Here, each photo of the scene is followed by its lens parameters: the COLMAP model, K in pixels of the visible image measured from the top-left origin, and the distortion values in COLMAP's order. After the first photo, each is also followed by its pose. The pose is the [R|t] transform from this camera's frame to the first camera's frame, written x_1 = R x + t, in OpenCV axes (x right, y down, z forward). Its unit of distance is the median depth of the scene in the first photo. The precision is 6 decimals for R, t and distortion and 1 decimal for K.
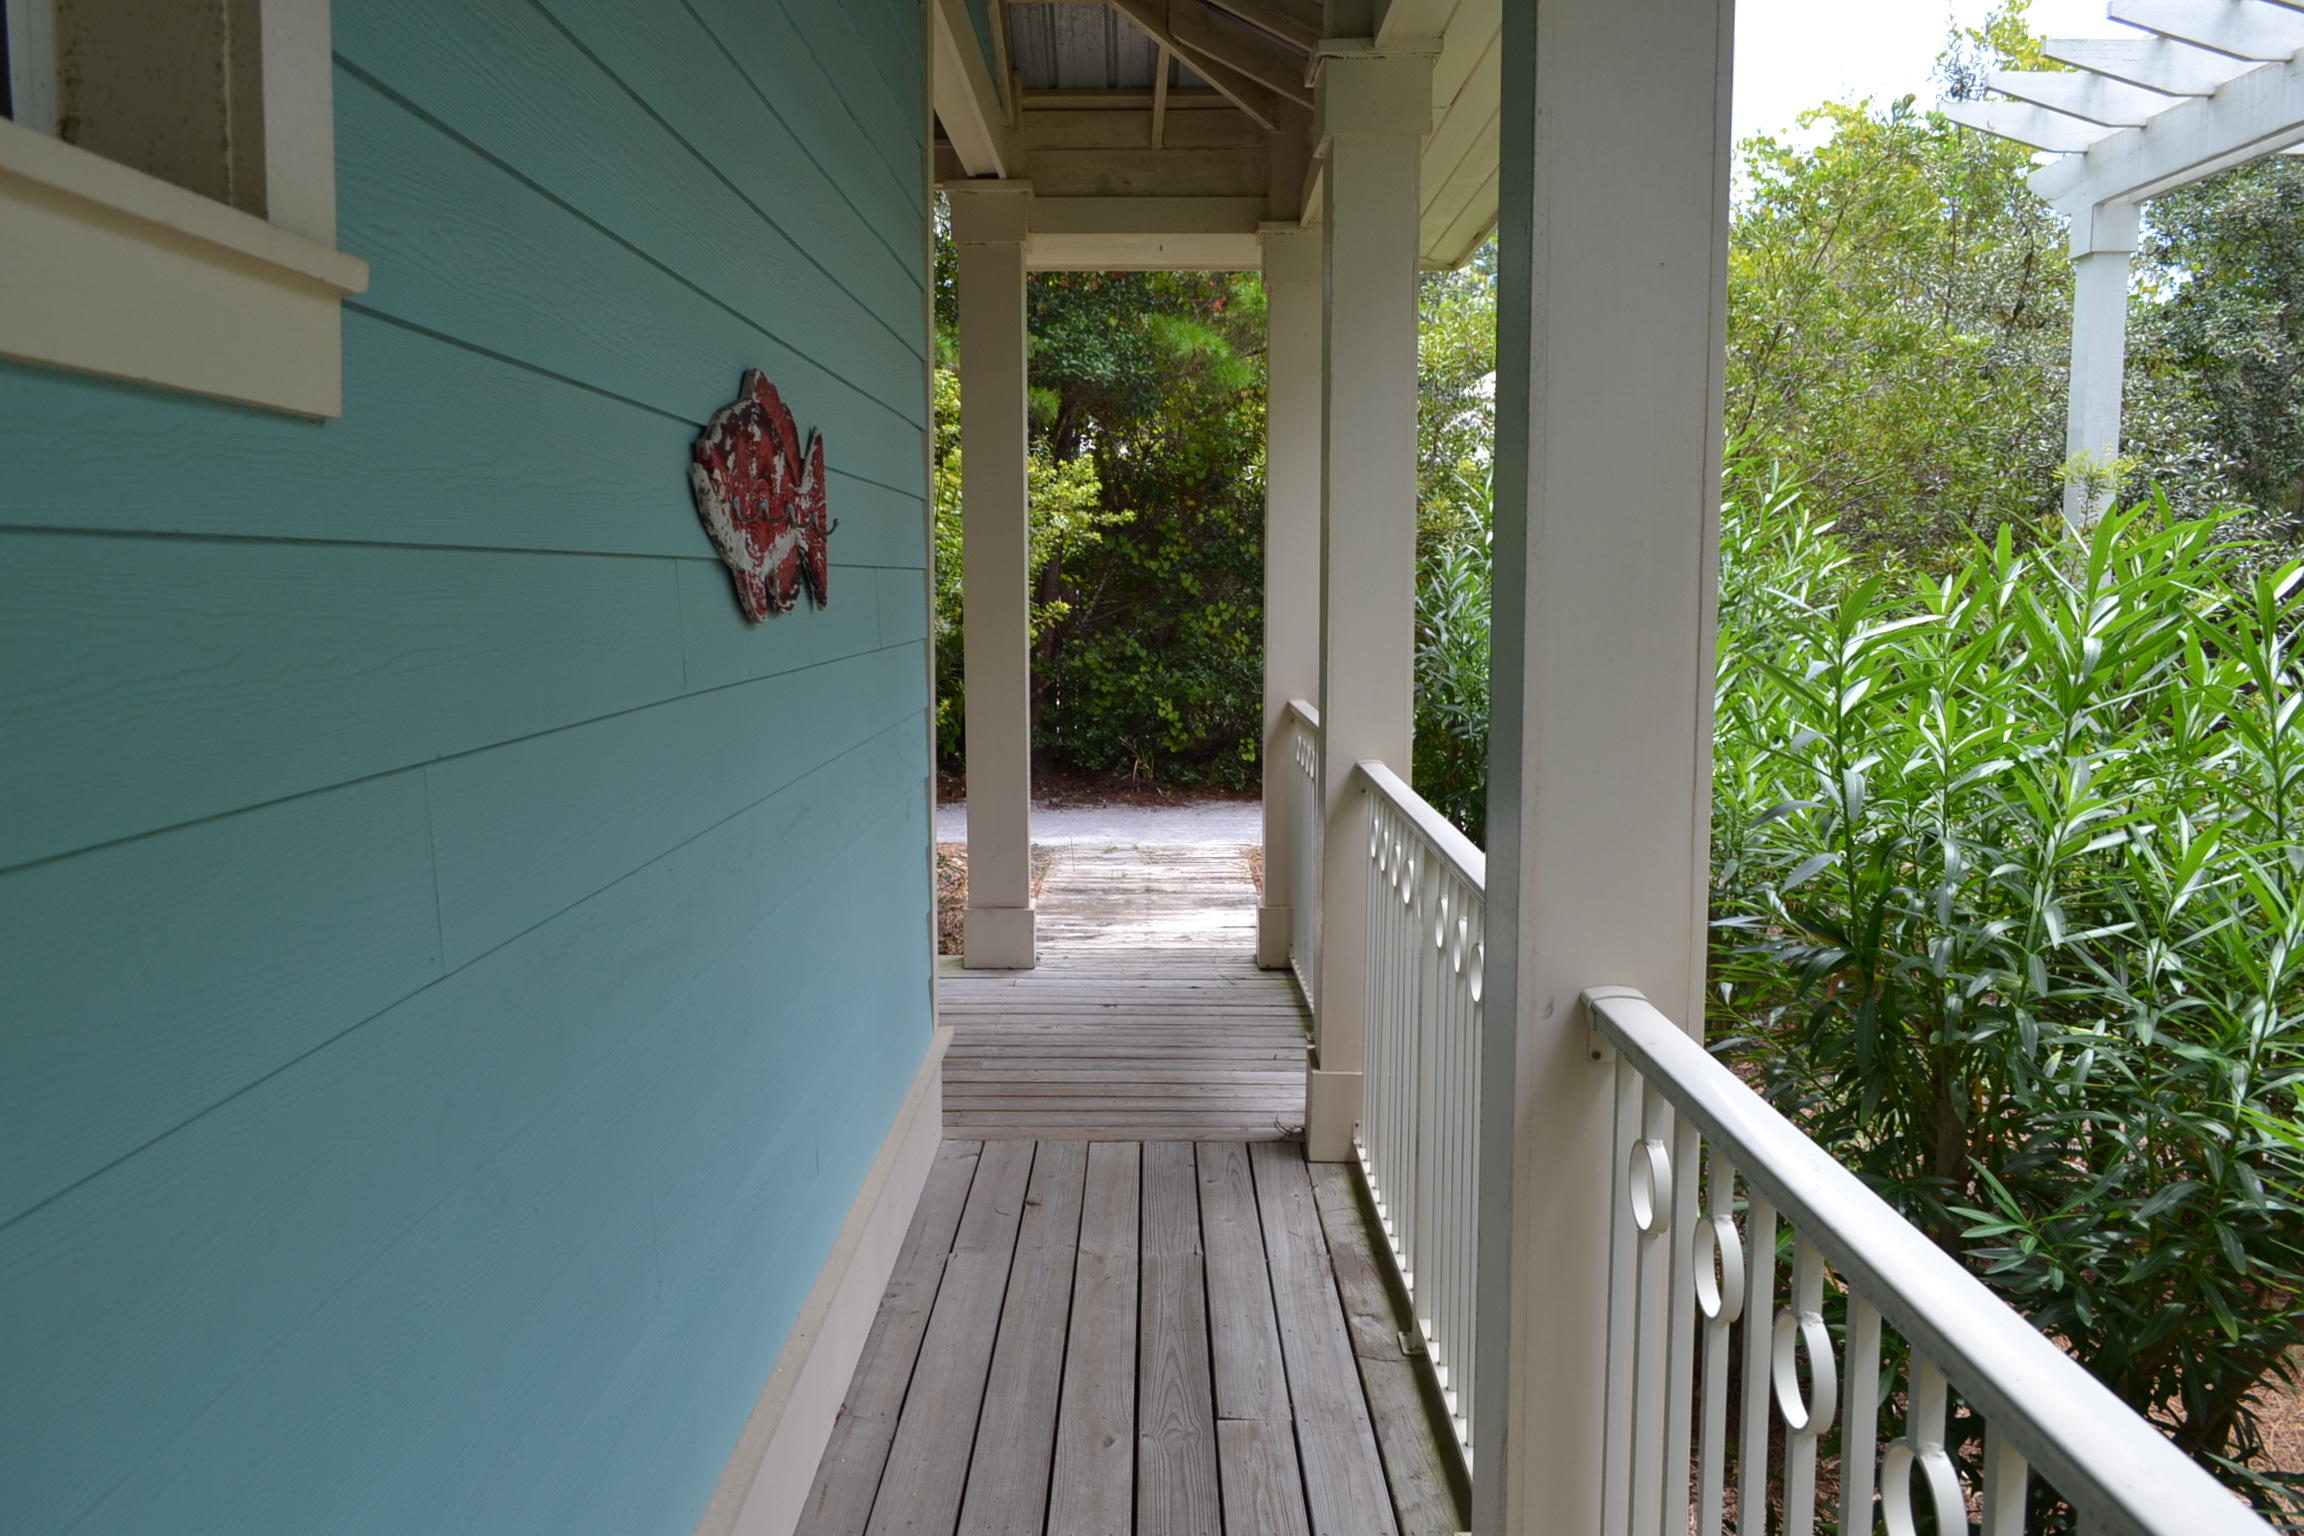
lens RADIAL K [[1844.4, 0, 1117.6], [0, 1844.4, 763.0], [0, 0, 1]] dist [-0.009818, -0.003409]
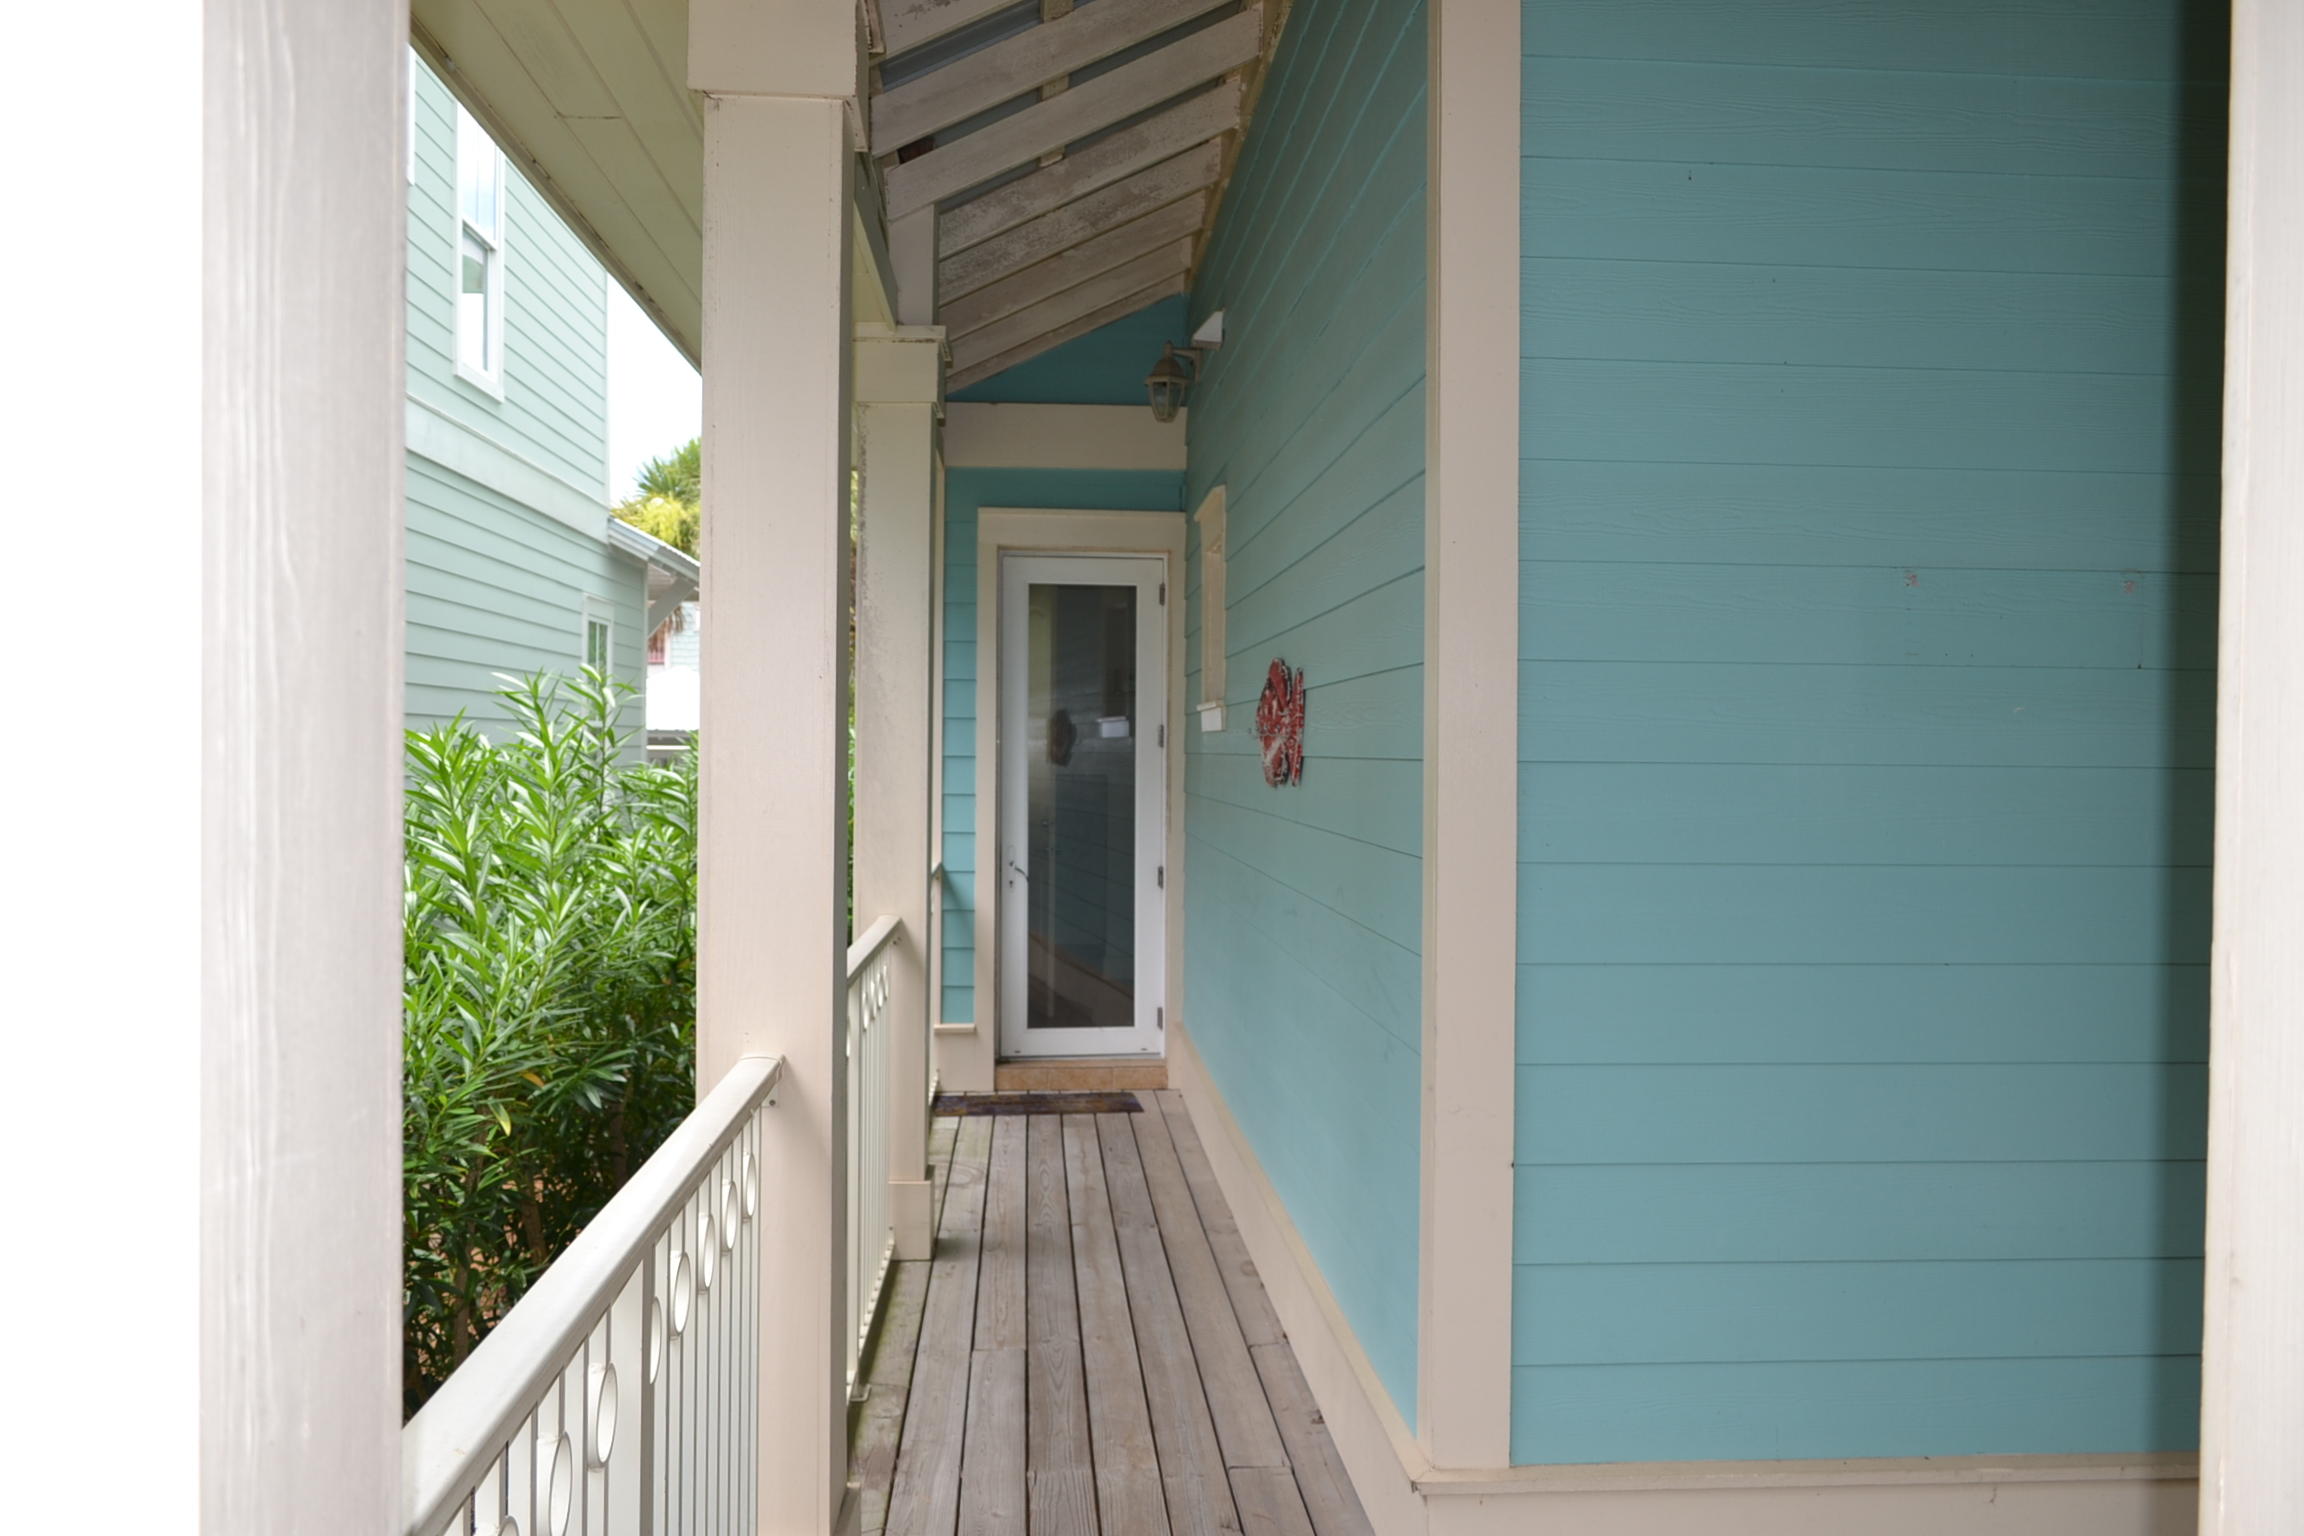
lens RADIAL K [[1844.4, 0, 1117.6], [0, 1844.4, 763.0], [0, 0, 1]] dist [-0.009818, -0.003409]
pose [[-0.997536, -0.009053, -0.069569, 0.077866], [-0.016064, 0.994769, 0.100878, -0.216575], [0.068292, 0.101747, -0.992464, 2.136385]]
